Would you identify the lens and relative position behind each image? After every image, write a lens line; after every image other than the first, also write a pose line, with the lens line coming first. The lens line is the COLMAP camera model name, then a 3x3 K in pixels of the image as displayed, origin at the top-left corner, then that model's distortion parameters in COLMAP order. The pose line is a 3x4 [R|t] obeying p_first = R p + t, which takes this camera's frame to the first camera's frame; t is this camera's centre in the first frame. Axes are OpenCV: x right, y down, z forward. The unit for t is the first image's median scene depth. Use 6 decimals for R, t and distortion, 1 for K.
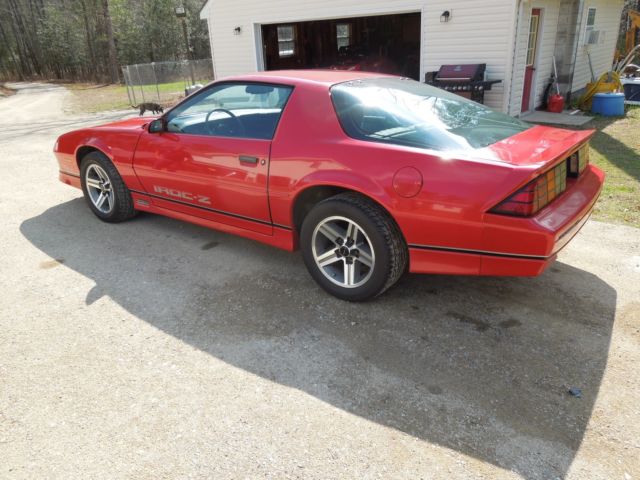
lens RADIAL K [[495.0, 0, 324.8], [0, 495.0, 238.6], [0, 0, 1]] dist [-0.015135, 0.013239]
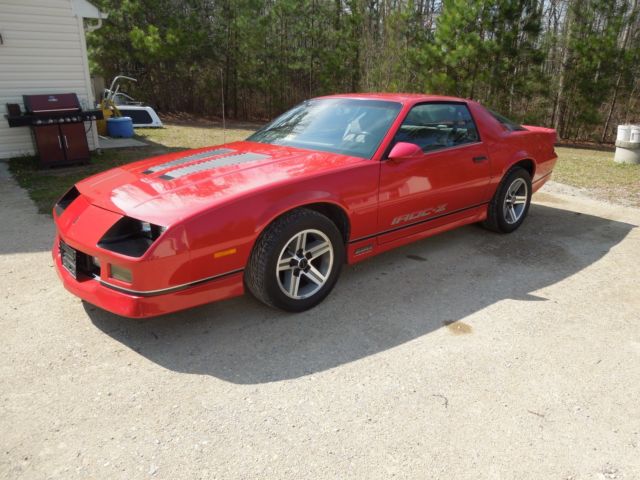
lens RADIAL K [[495.0, 0, 324.8], [0, 495.0, 238.6], [0, 0, 1]] dist [-0.015135, 0.013239]
pose [[0.200165, -0.282029, 0.938293, -1.327807], [0.338557, 0.918592, 0.203883, -0.323903], [-0.919409, 0.276855, 0.279353, 0.937510]]
